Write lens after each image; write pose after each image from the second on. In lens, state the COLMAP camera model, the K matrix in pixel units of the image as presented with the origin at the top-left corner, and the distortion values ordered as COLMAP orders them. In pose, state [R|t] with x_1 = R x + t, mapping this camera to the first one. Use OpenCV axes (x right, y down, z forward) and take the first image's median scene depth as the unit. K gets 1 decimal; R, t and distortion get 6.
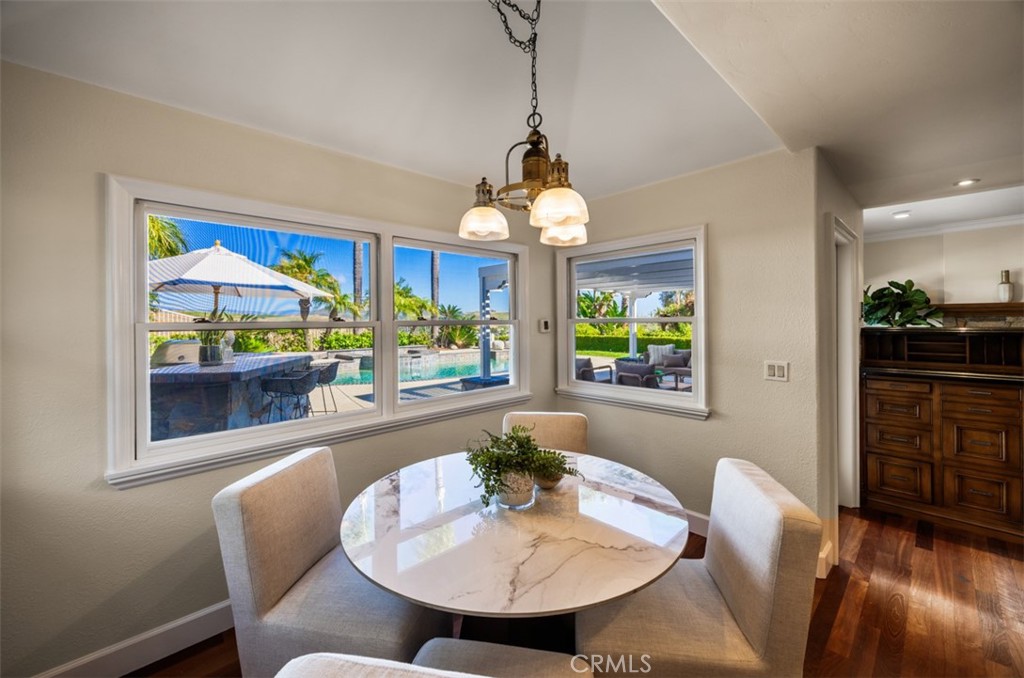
lens RADIAL K [[408.6, 0, 516.1], [0, 408.6, 321.3], [0, 0, 1]] dist [0.000725, -0.000016]
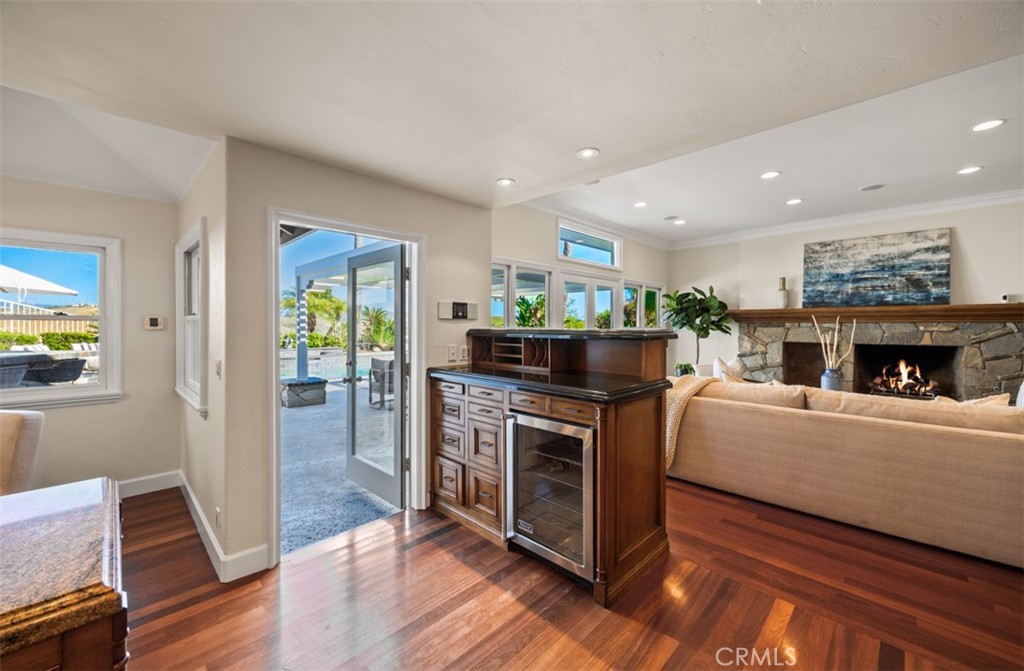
lens RADIAL K [[401.8, 0, 512.4], [0, 401.8, 324.7], [0, 0, 1]] dist [-0.001675, -0.000227]
pose [[0.999738, 0.011928, 0.019534, 0.459569], [-0.011869, 0.999925, -0.003149, 0.004029], [-0.019570, 0.002916, 0.999804, 0.009423]]
